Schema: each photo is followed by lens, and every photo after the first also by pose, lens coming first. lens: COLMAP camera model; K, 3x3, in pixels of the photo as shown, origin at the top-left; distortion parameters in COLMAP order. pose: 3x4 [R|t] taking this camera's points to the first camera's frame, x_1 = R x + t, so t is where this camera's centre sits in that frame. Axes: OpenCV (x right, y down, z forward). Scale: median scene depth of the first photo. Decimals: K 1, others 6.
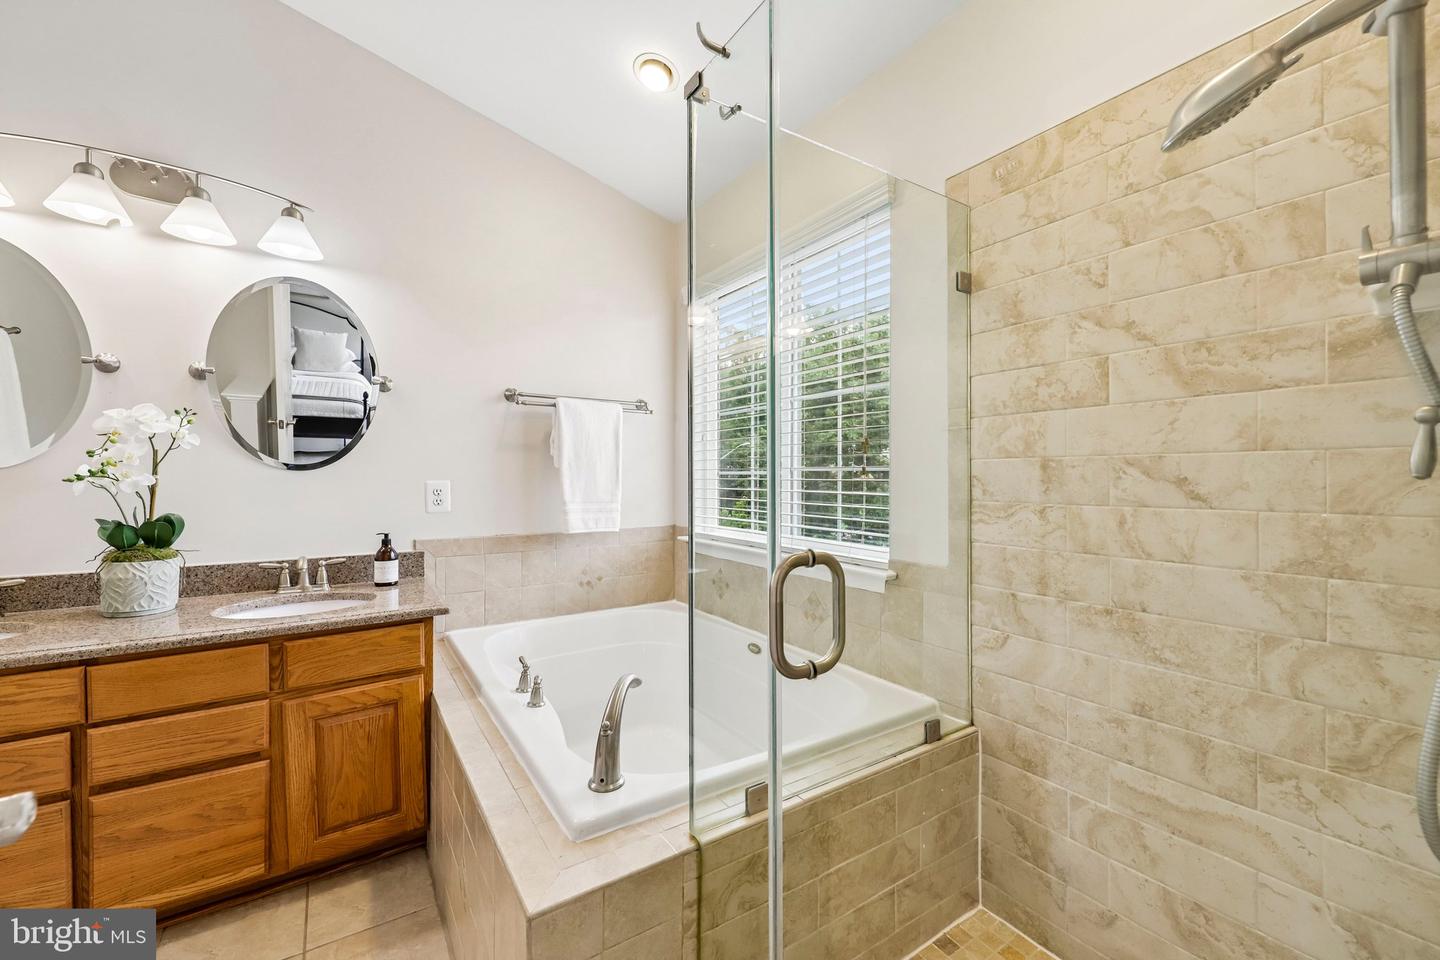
lens RADIAL K [[583.6, 0, 718.0], [0, 583.6, 486.1], [0, 0, 1]] dist [-0.000738, -0.000104]
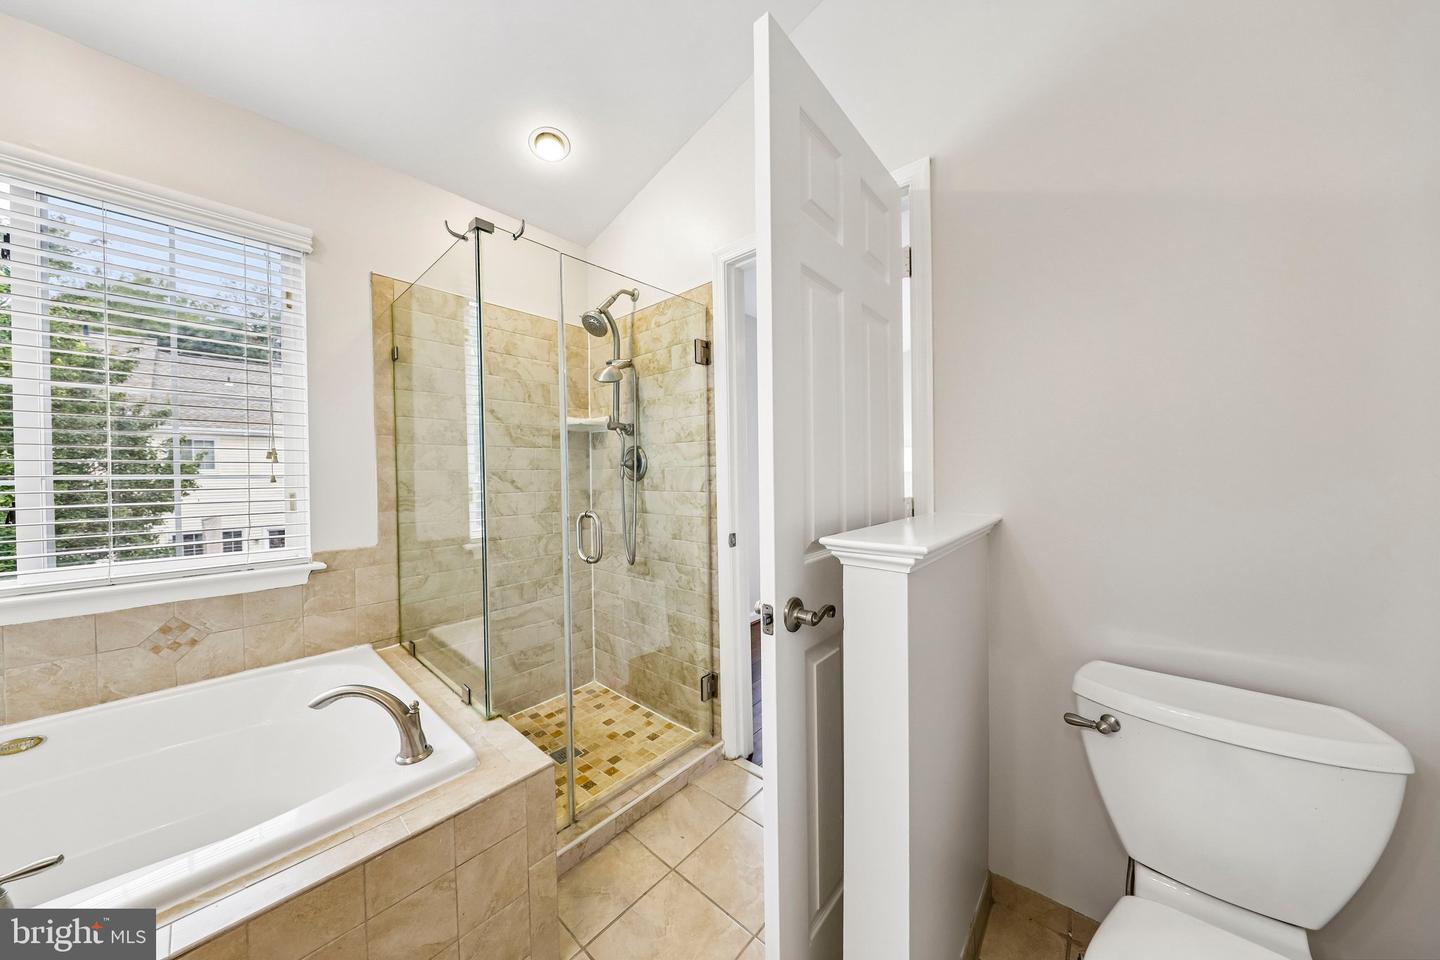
lens RADIAL K [[453.2, 0, 716.4], [0, 453.2, 473.1], [0, 0, 1]] dist [0.000119, 0.000019]
pose [[-0.264626, -0.006814, 0.964327, -1.163044], [0.019366, 0.999736, 0.012378, -0.047095], [-0.964157, 0.021951, -0.264424, 0.638142]]
